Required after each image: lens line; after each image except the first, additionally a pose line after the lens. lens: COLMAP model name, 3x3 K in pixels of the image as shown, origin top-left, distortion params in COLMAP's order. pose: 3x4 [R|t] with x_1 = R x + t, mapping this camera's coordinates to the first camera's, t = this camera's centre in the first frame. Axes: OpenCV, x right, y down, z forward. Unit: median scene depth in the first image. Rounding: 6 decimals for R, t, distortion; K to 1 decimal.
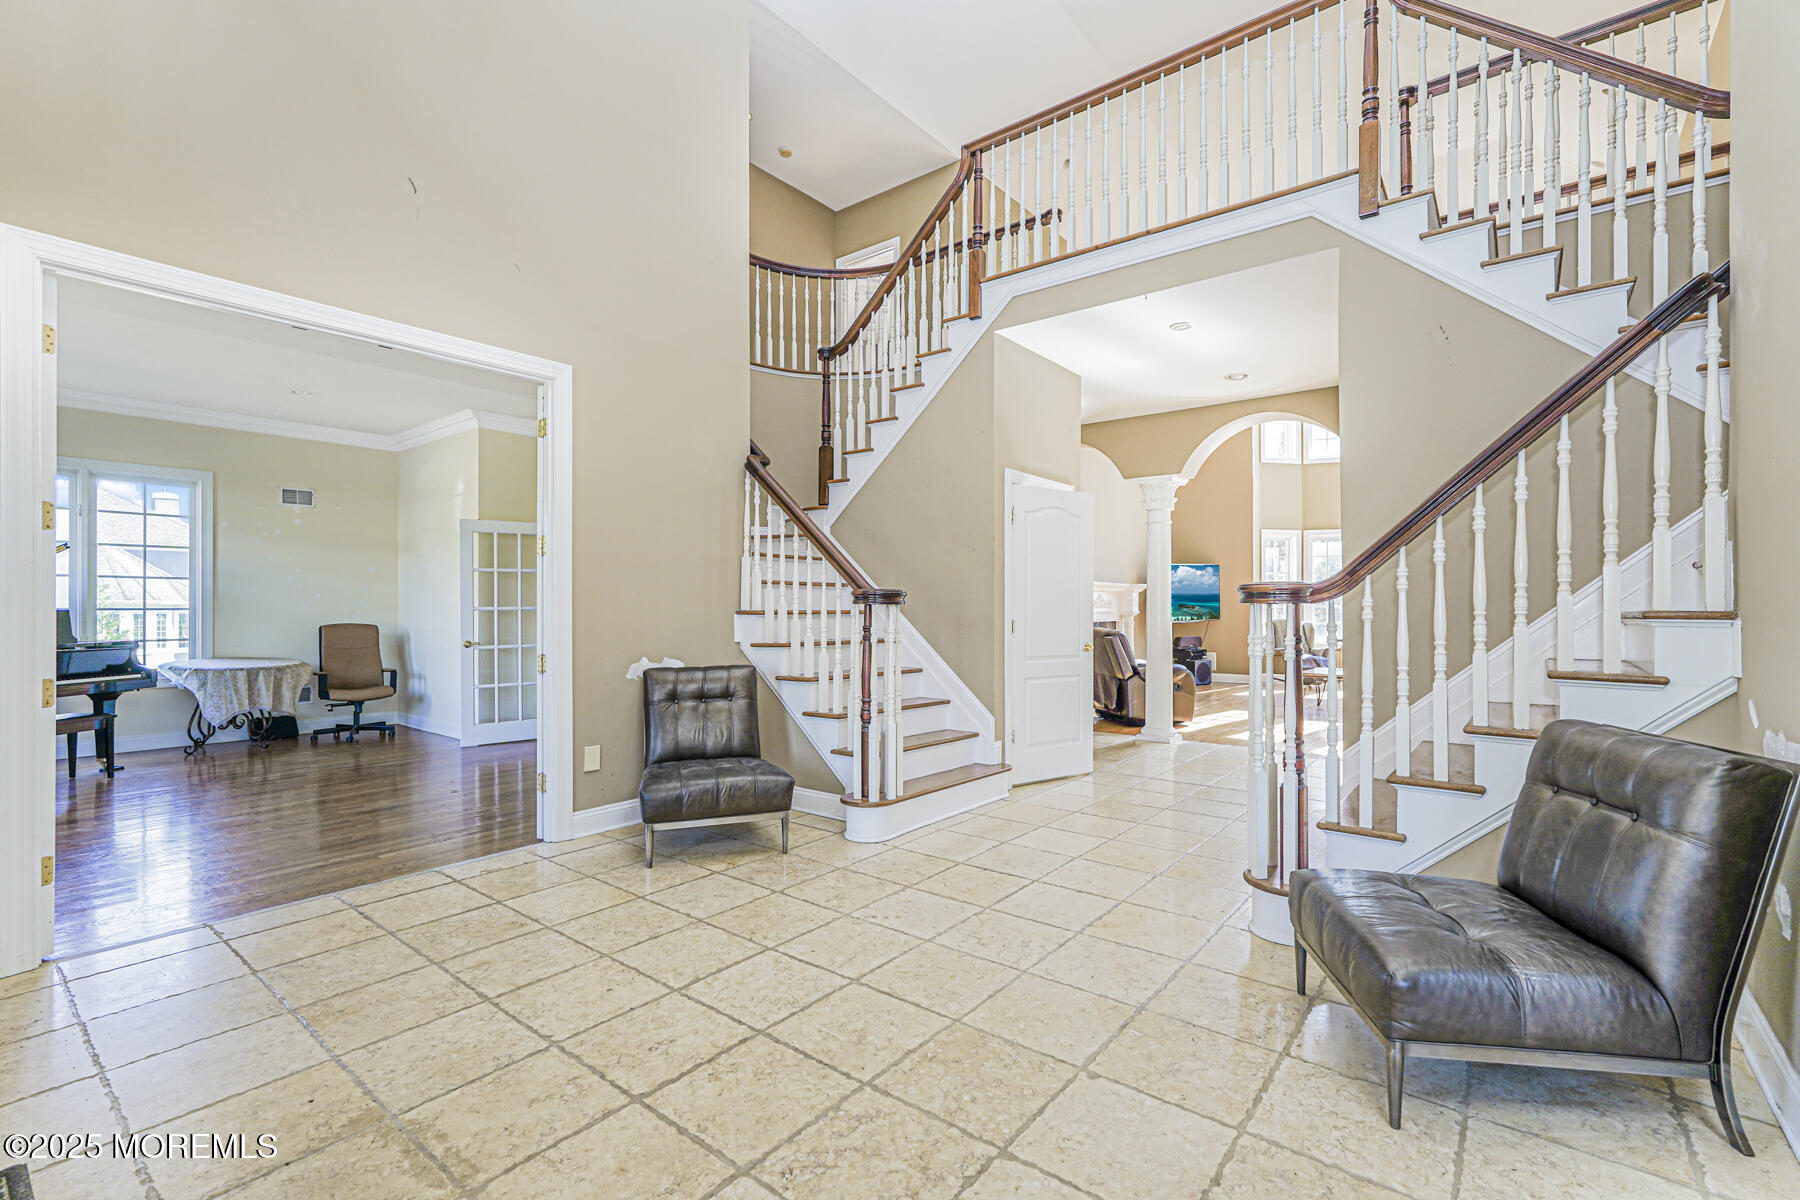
lens RADIAL K [[794.0, 0, 894.8], [0, 794.0, 603.1], [0, 0, 1]] dist [-0.013754, 0.008107]
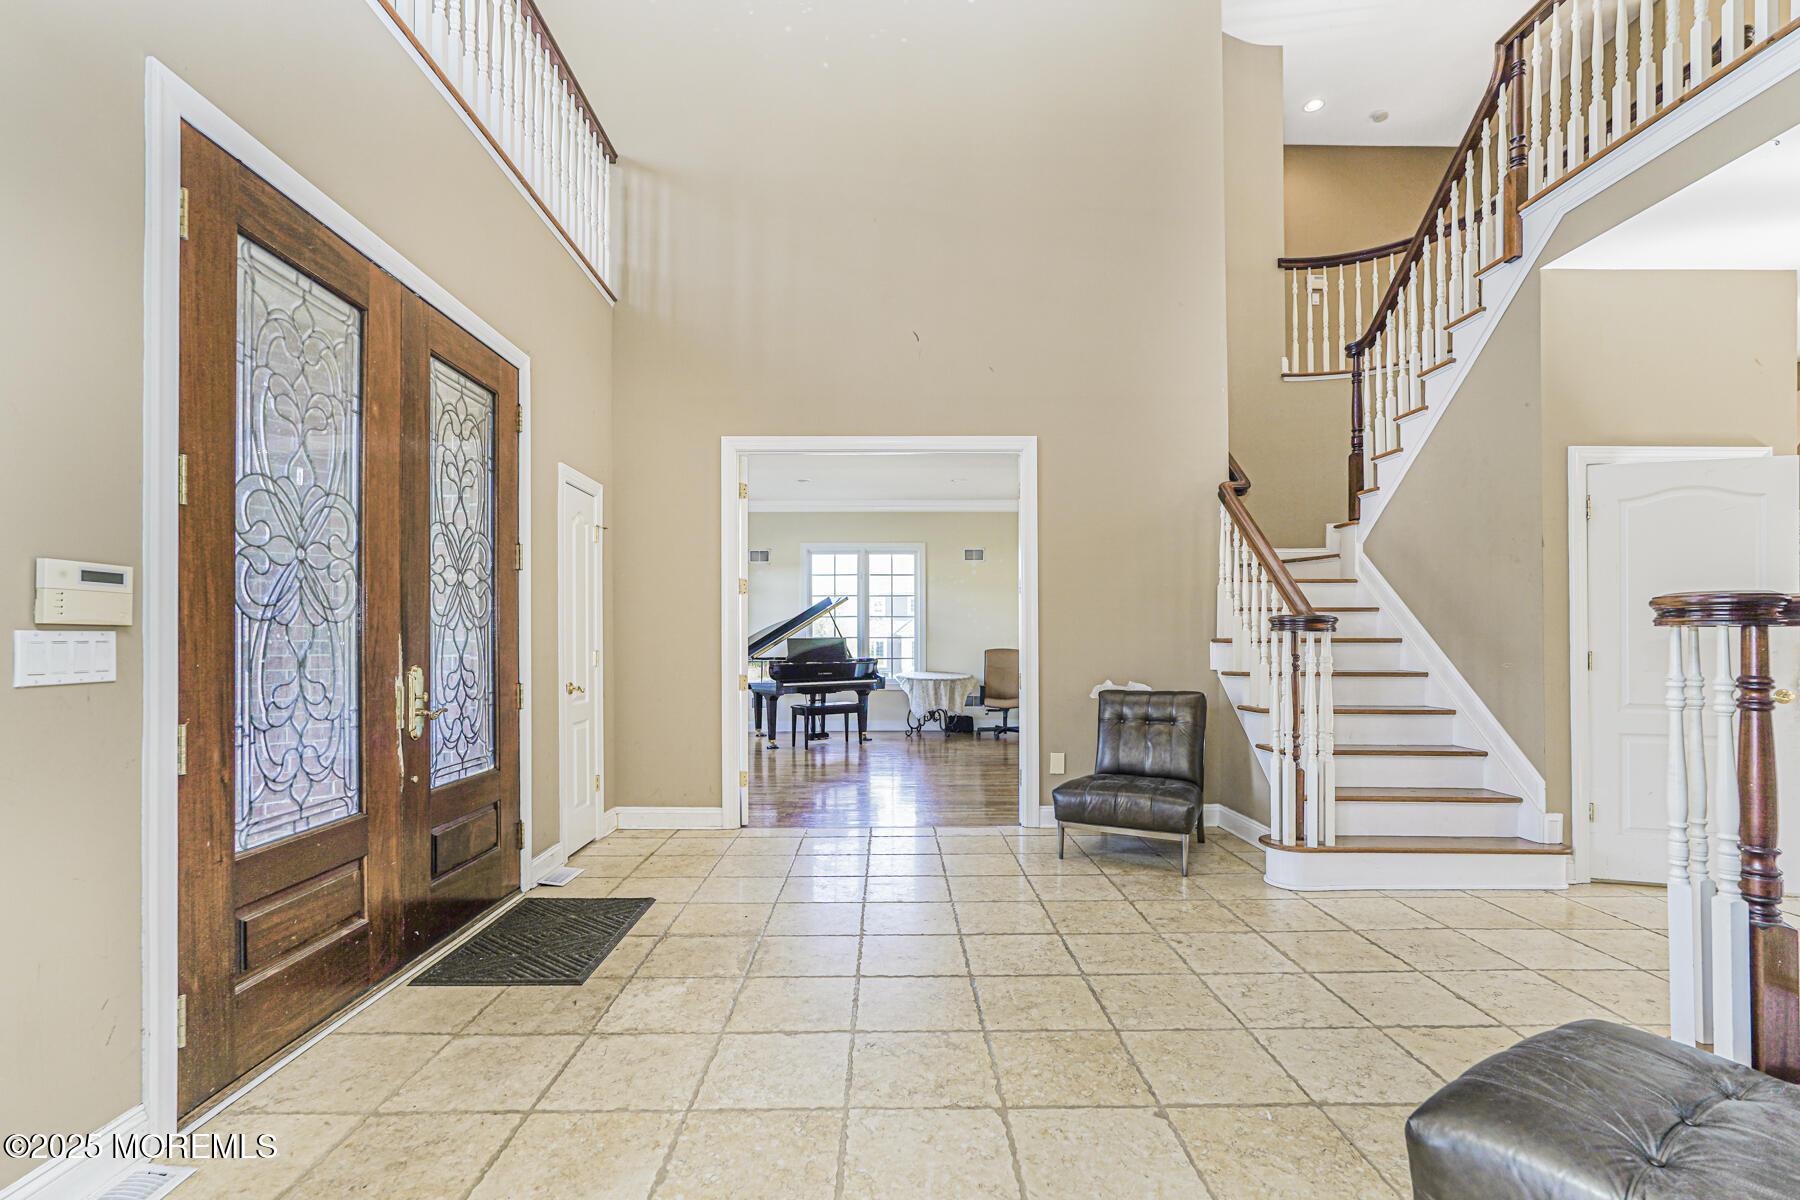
lens RADIAL K [[794.0, 0, 901.5], [0, 794.0, 630.9], [0, 0, 1]] dist [-0.013754, 0.008107]
pose [[0.639029, -0.006638, -0.769154, 0.302946], [0.005716, 0.999976, -0.003881, 0.001565], [0.769162, -0.001916, 0.639051, 0.050763]]
